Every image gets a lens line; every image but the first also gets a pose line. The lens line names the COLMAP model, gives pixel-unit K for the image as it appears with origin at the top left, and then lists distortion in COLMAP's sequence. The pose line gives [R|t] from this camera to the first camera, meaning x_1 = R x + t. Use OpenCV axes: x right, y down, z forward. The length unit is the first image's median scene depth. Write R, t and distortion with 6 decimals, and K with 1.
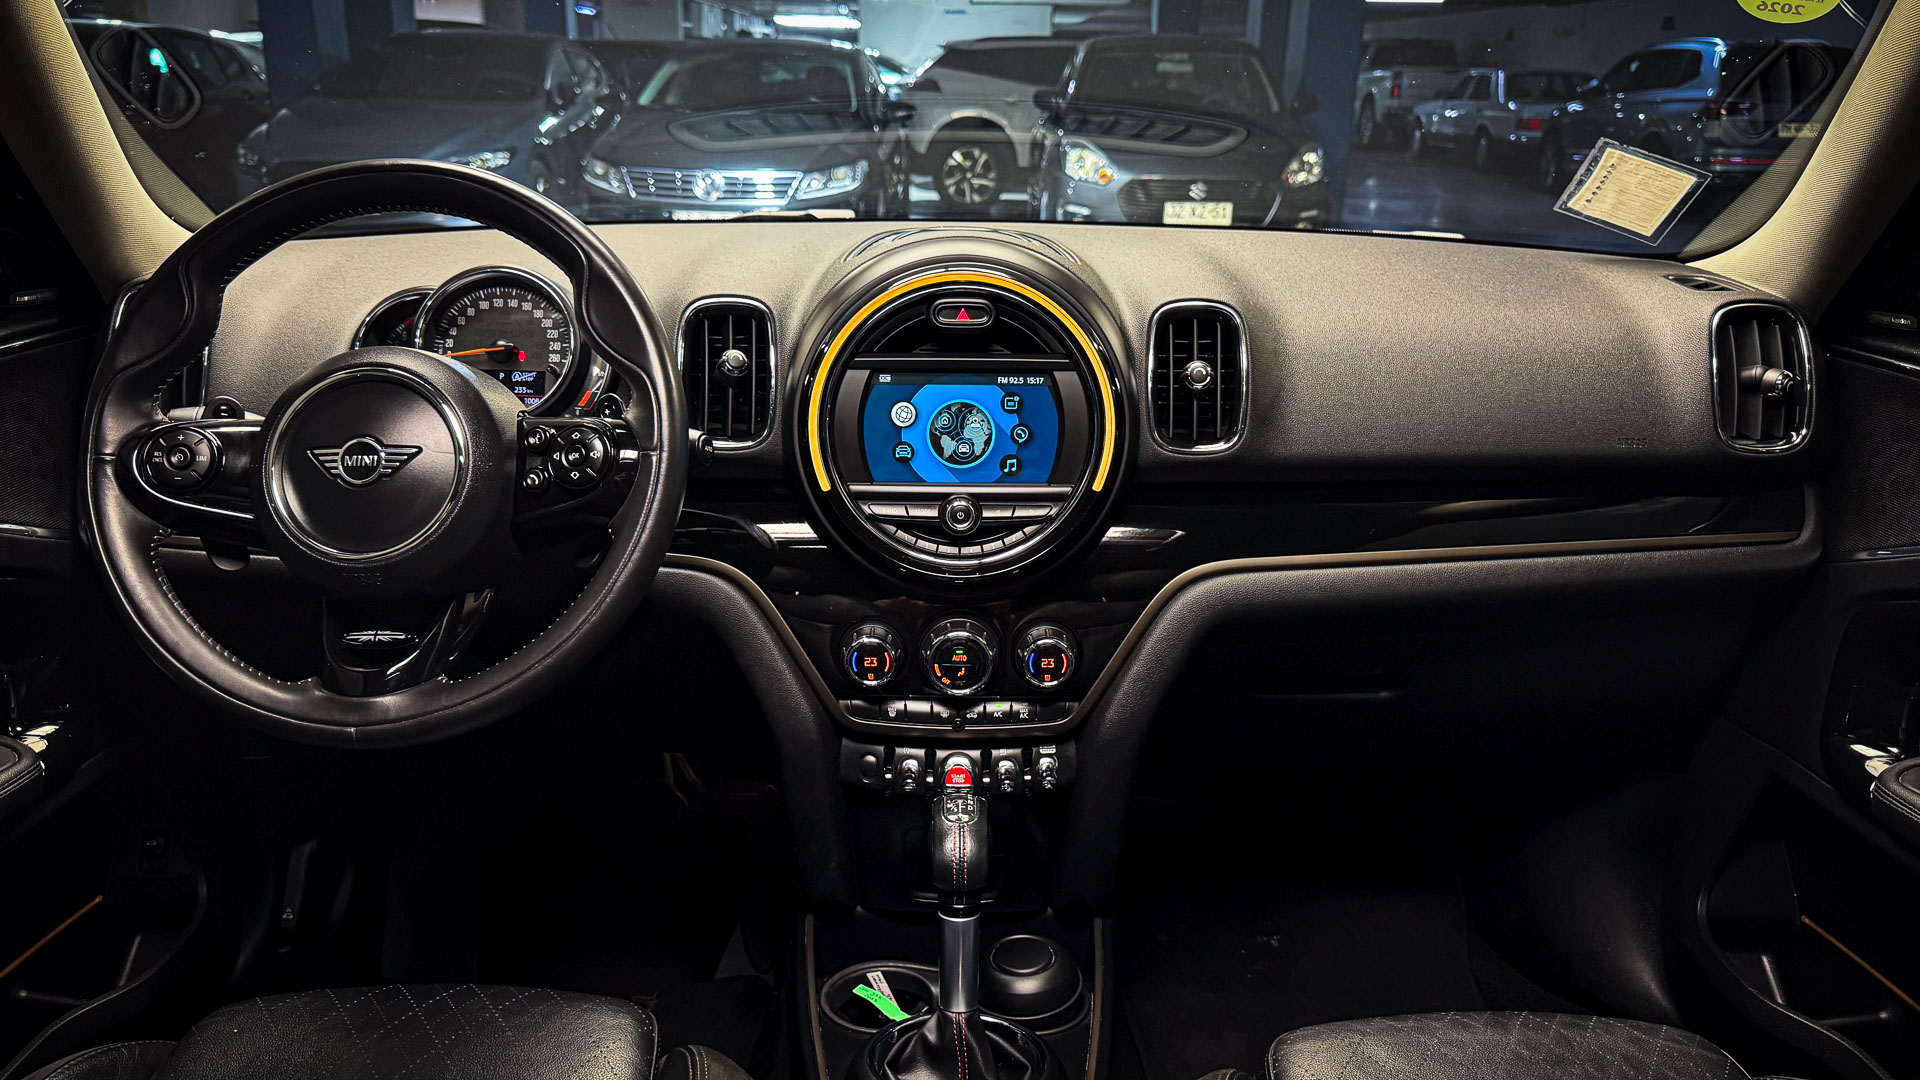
lens RADIAL K [[1360.0, 0, 937.6], [0, 1360.0, 565.5], [0, 0, 1]] dist [0.149563, -0.261417]
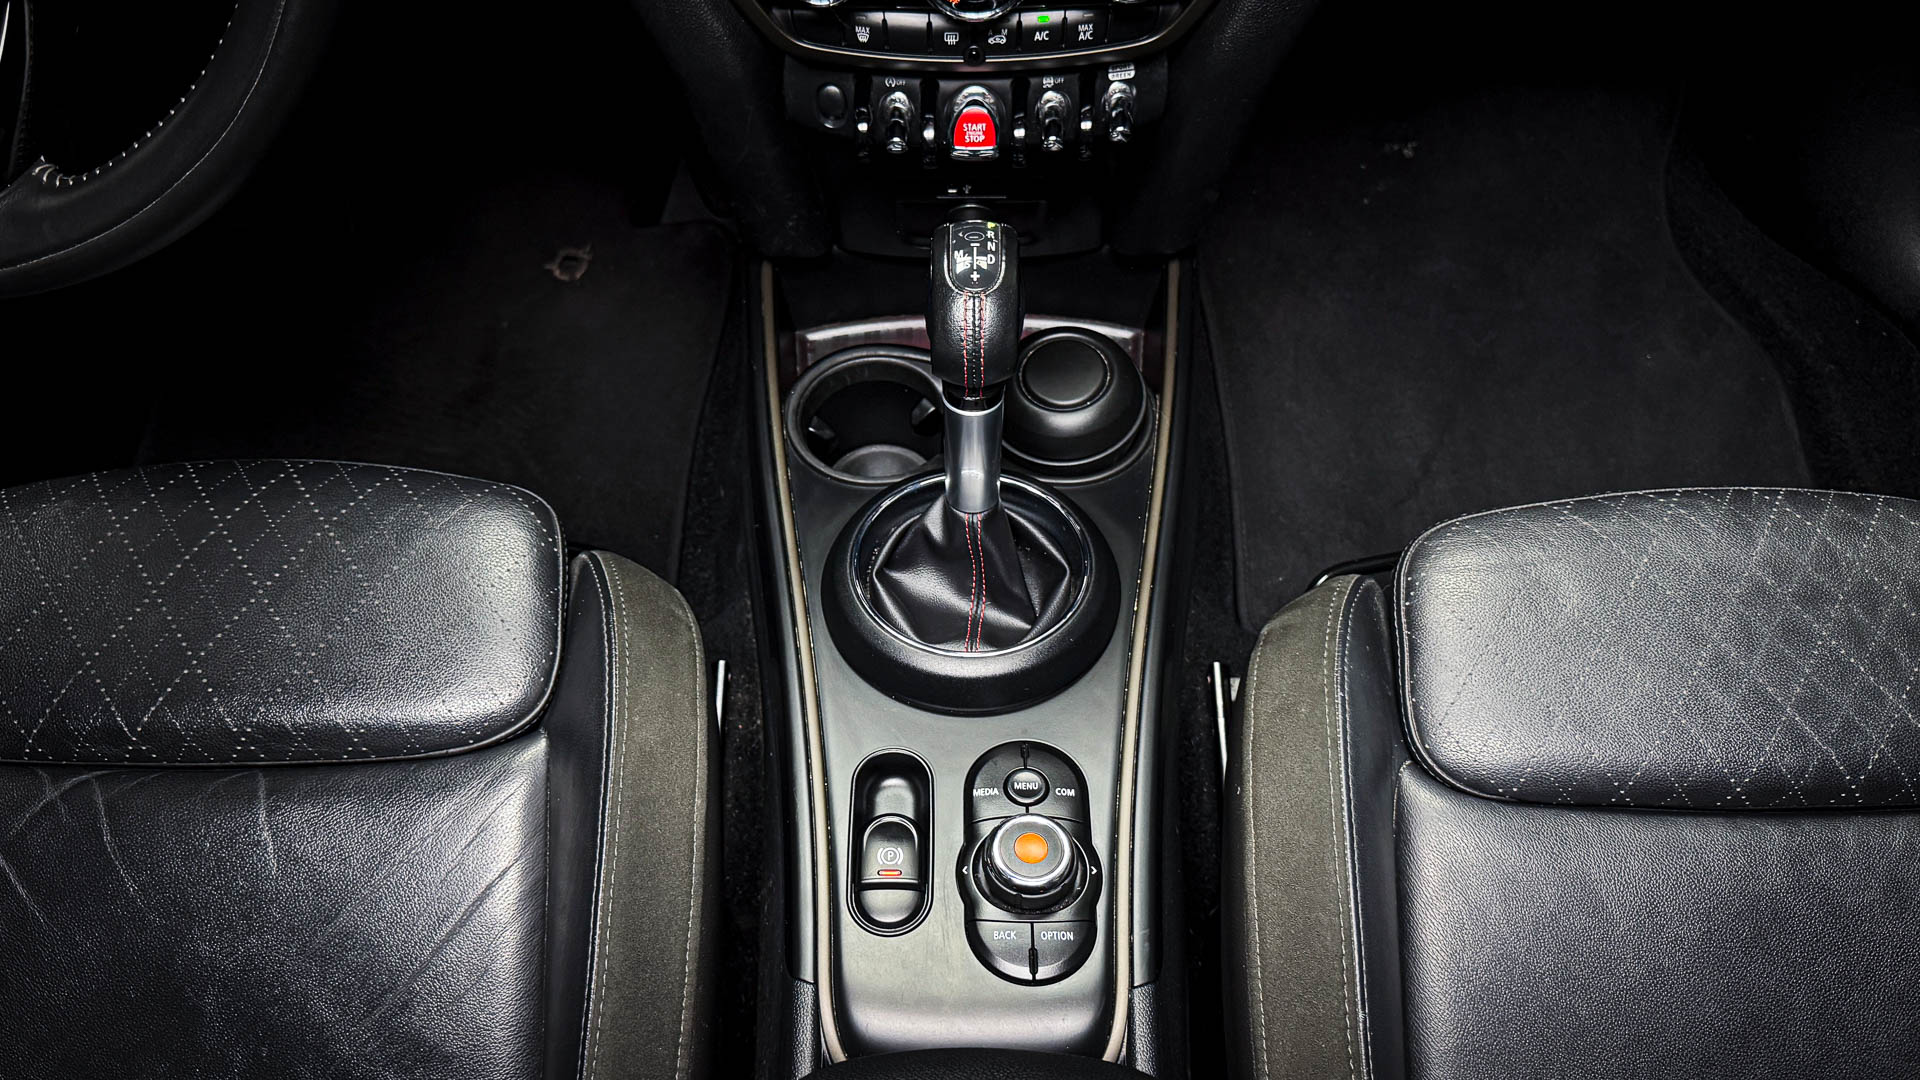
lens RADIAL K [[1489.4, 0, 920.1], [0, 1489.4, 574.5], [0, 0, 1]] dist [0.072634, -0.105759]
pose [[0.999441, -0.003860, -0.033222, 0.012624], [0.025031, 0.745124, 0.666456, -0.155561], [0.022182, -0.666915, 0.744804, 0.367647]]
